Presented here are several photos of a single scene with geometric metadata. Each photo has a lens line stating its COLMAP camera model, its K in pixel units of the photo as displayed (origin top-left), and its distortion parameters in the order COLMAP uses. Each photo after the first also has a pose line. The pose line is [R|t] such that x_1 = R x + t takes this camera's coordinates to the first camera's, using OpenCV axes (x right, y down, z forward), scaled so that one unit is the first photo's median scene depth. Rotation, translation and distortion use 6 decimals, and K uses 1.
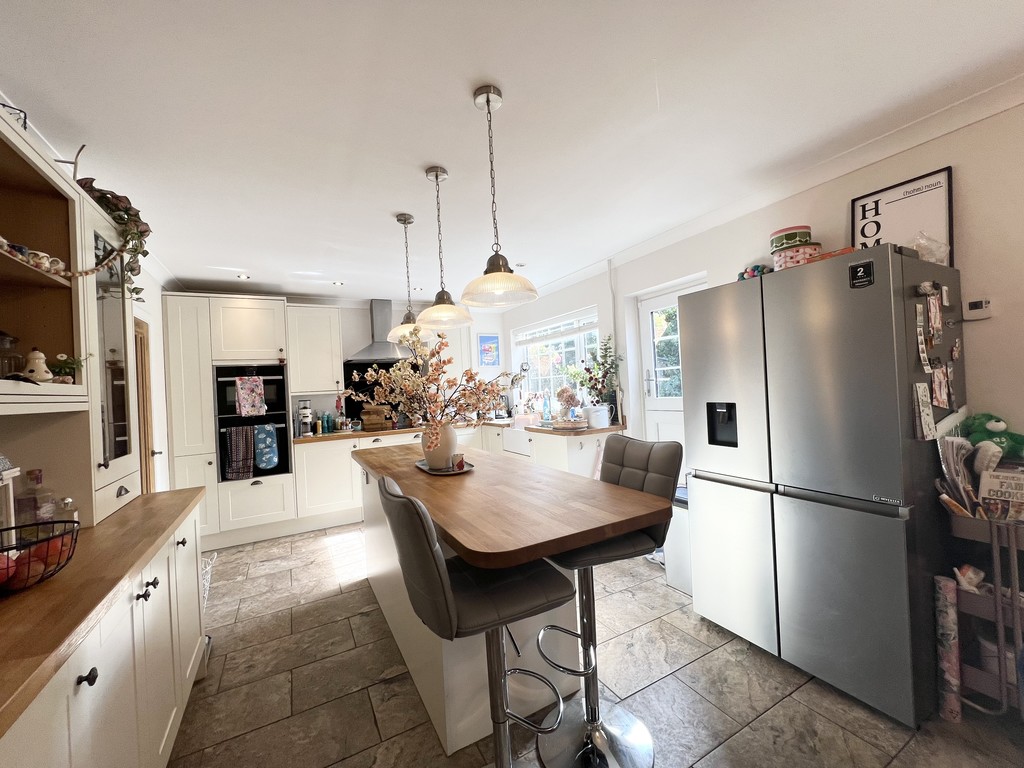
lens RADIAL K [[410.4, 0, 508.9], [0, 410.4, 382.7], [0, 0, 1]] dist [-0.000910, -0.000008]
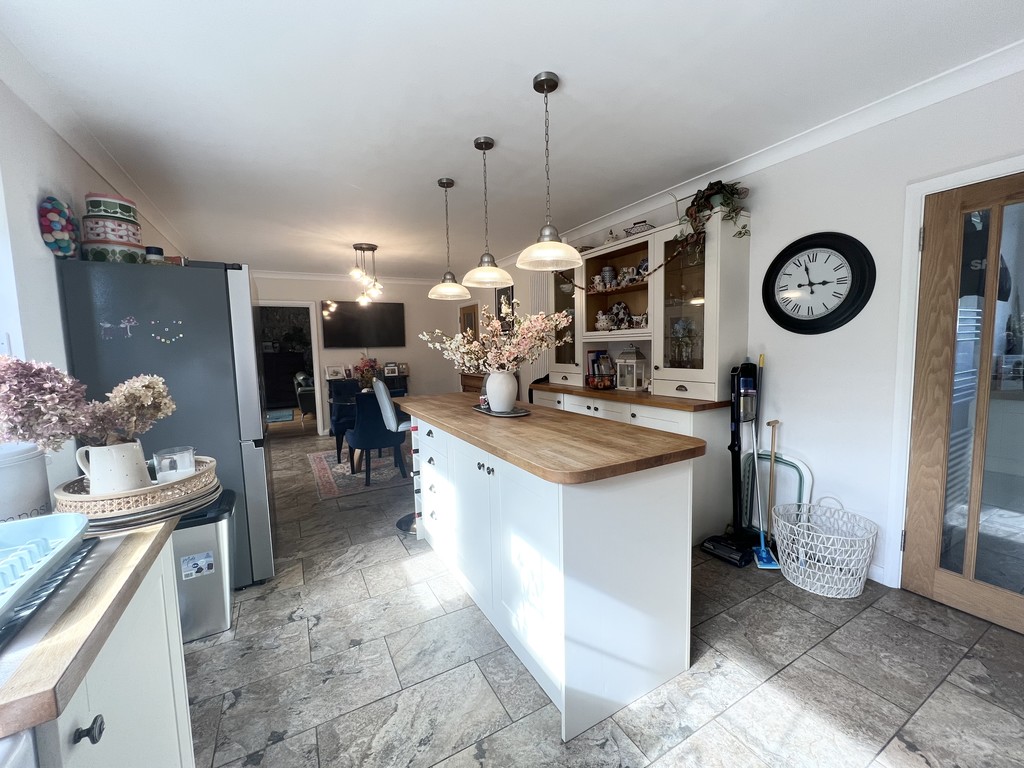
lens RADIAL K [[409.9, 0, 510.7], [0, 409.9, 382.5], [0, 0, 1]] dist [-0.001769, 0.000515]
pose [[-0.996729, 0.080619, -0.005561, -0.115100], [0.079934, 0.993691, 0.078667, 0.025525], [0.011868, 0.077965, -0.996885, 1.301434]]
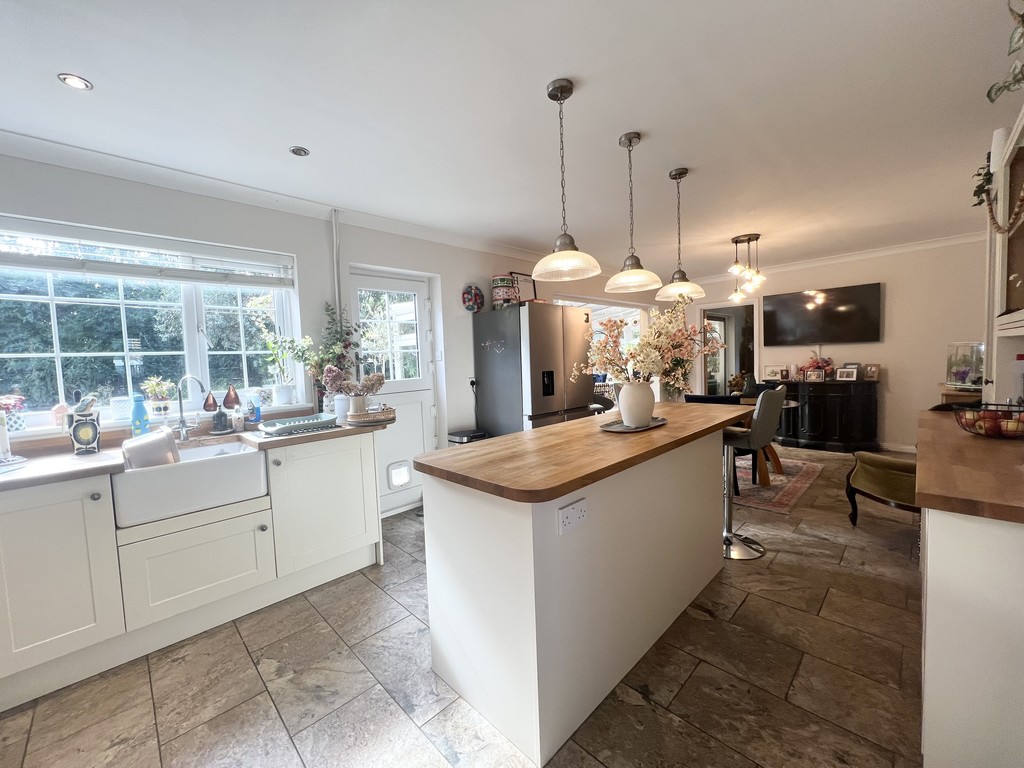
lens RADIAL K [[409.9, 0, 510.7], [0, 409.9, 382.5], [0, 0, 1]] dist [-0.001769, 0.000515]
pose [[-0.279062, 0.008528, 0.960235, -0.653249], [0.043057, 0.999066, 0.003641, 0.049744], [-0.959307, 0.042361, -0.279168, 0.974642]]
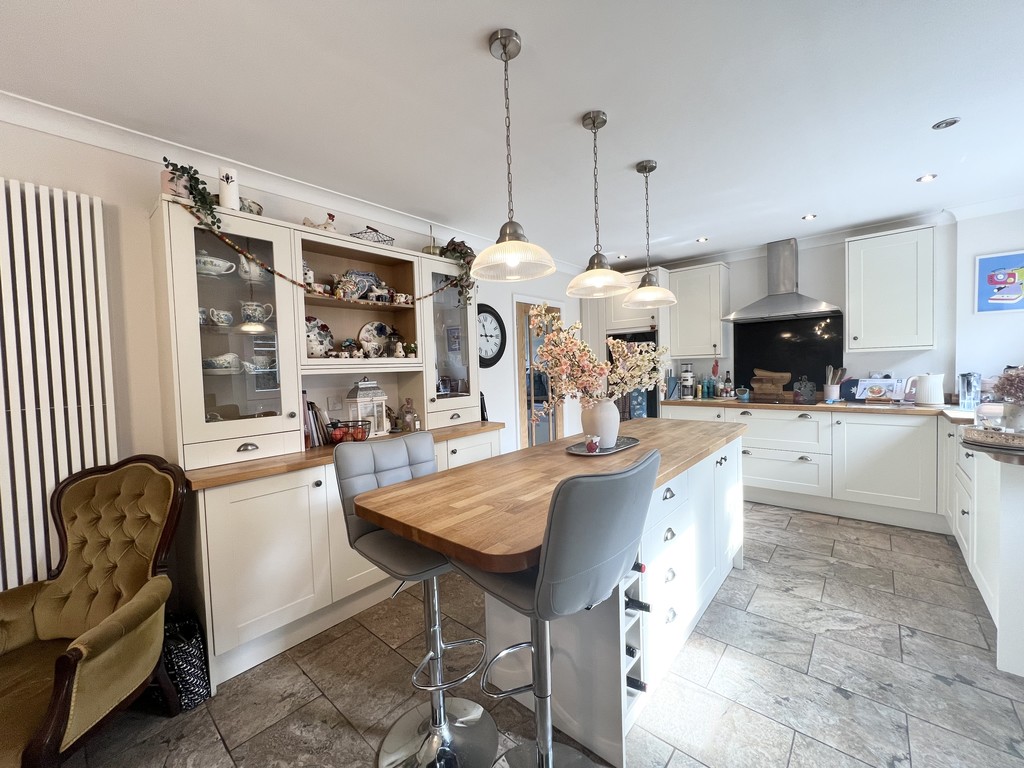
lens RADIAL K [[409.9, 0, 510.7], [0, 409.9, 382.5], [0, 0, 1]] dist [-0.001769, 0.000515]
pose [[0.349357, 0.077897, -0.933746, 0.383655], [0.023810, 0.995478, 0.091955, -0.019009], [0.936687, -0.054357, 0.345922, 0.302311]]
